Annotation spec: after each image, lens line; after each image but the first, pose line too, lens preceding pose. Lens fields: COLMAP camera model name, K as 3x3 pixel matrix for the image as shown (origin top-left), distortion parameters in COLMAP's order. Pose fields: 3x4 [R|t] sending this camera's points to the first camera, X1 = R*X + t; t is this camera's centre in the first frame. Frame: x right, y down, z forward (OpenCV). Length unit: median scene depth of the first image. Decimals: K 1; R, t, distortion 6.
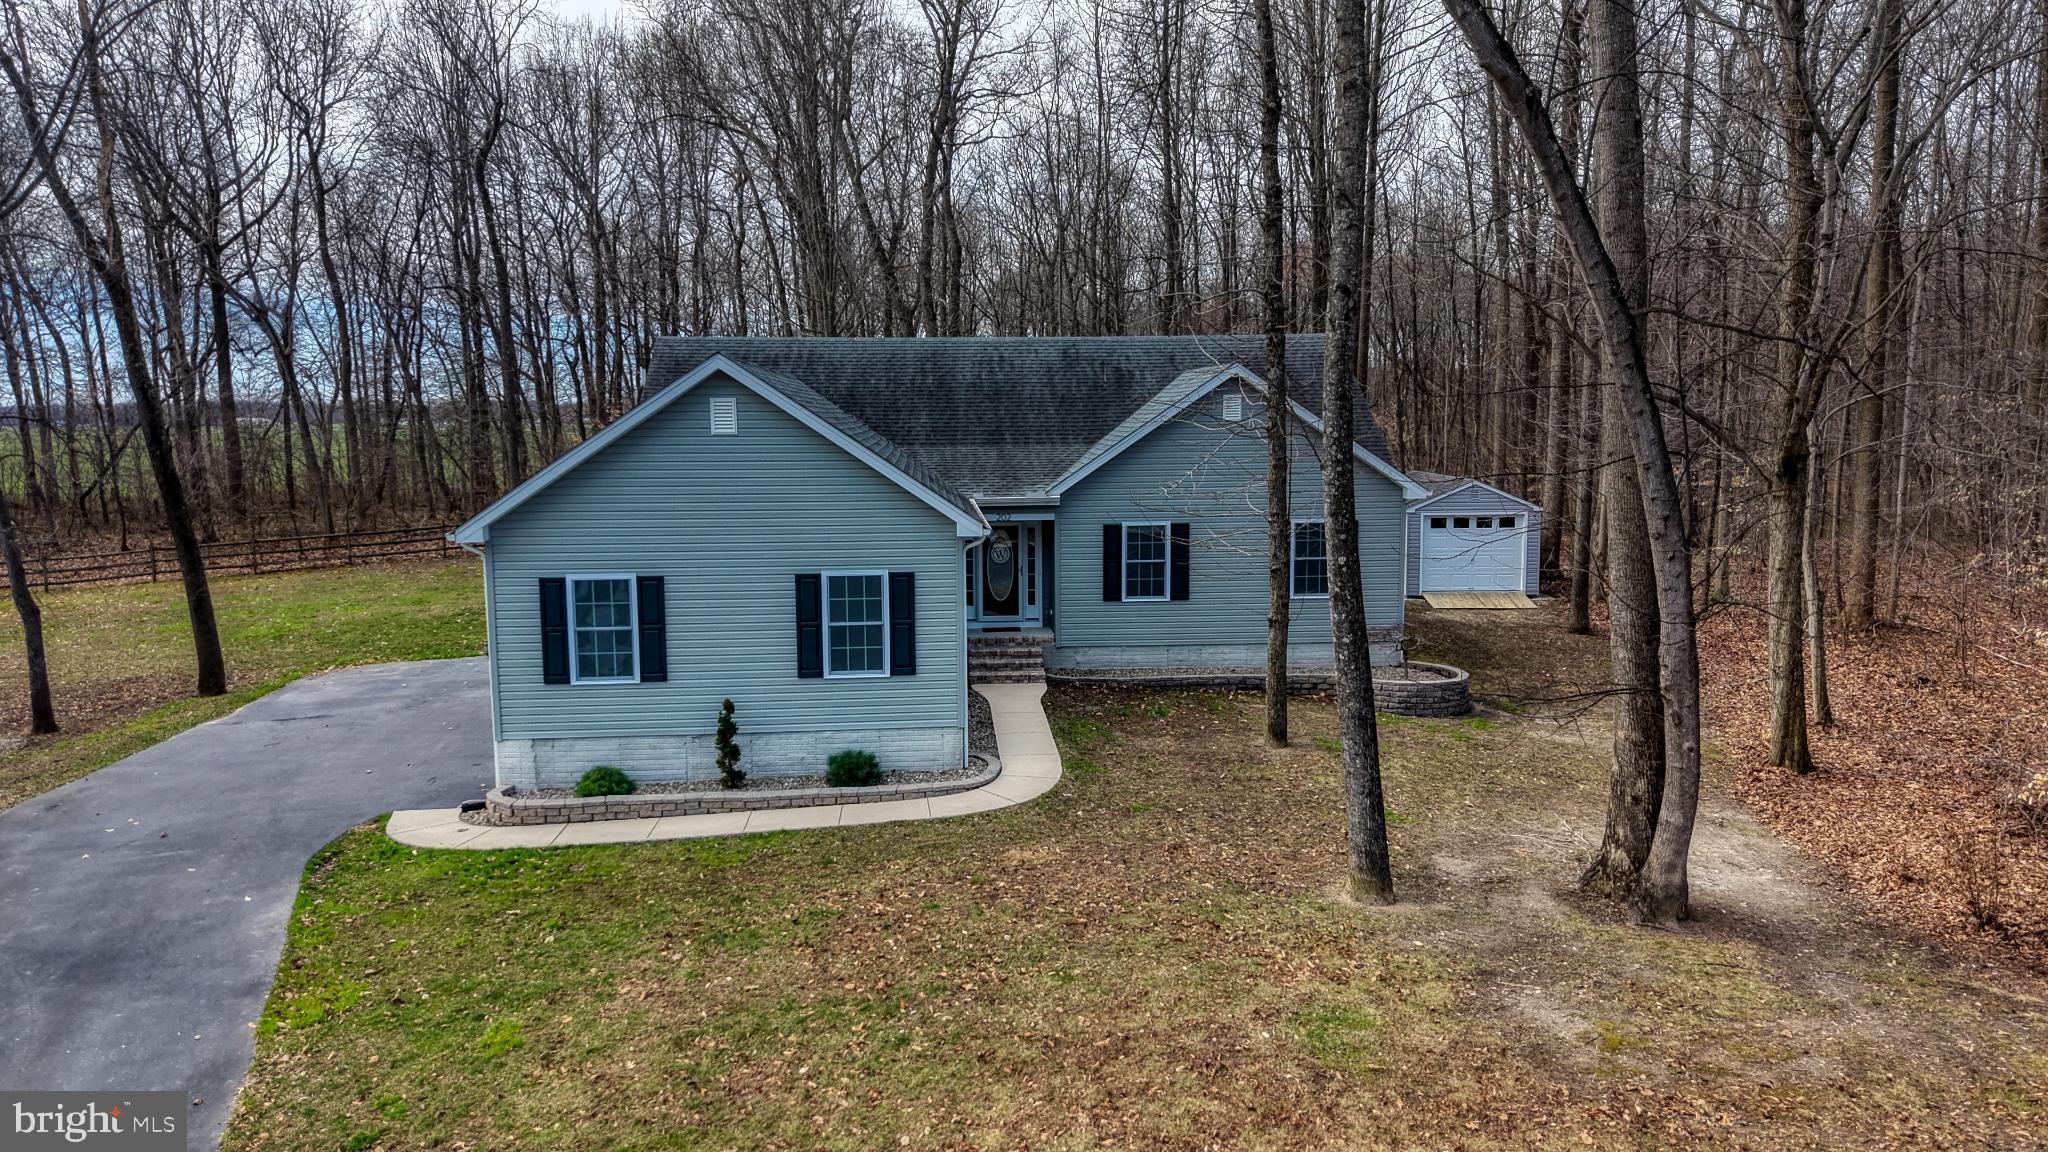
lens RADIAL K [[1363.2, 0, 1021.3], [0, 1363.2, 564.5], [0, 0, 1]] dist [0.032072, -0.039146]
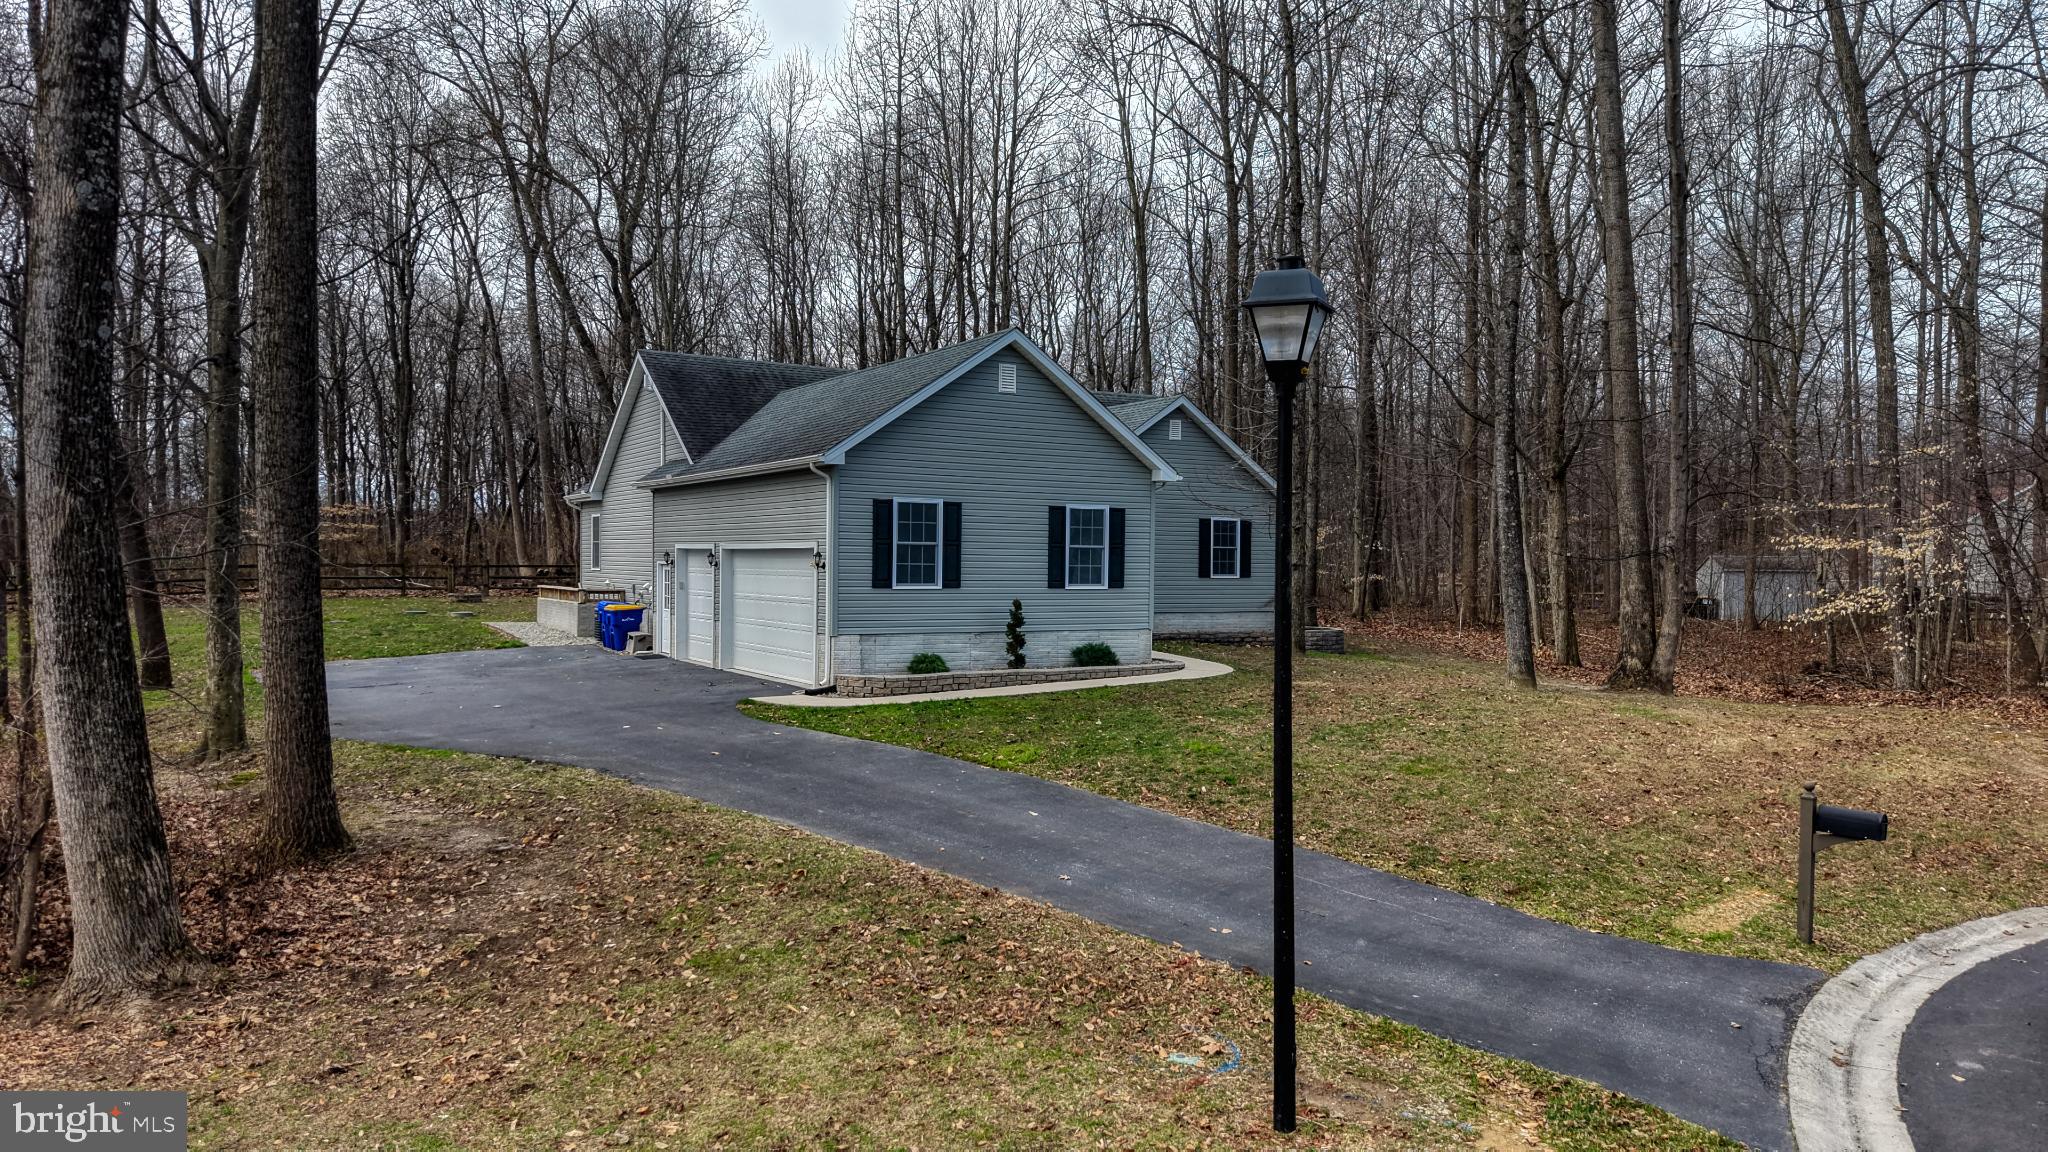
lens RADIAL K [[1363.2, 0, 988.2], [0, 1363.2, 565.0], [0, 0, 1]] dist [0.032072, -0.039146]
pose [[0.903374, 0.016120, 0.428550, -0.758111], [0.030399, 0.994373, -0.101484, 0.188830], [-0.427775, 0.104706, 0.897800, -0.118492]]
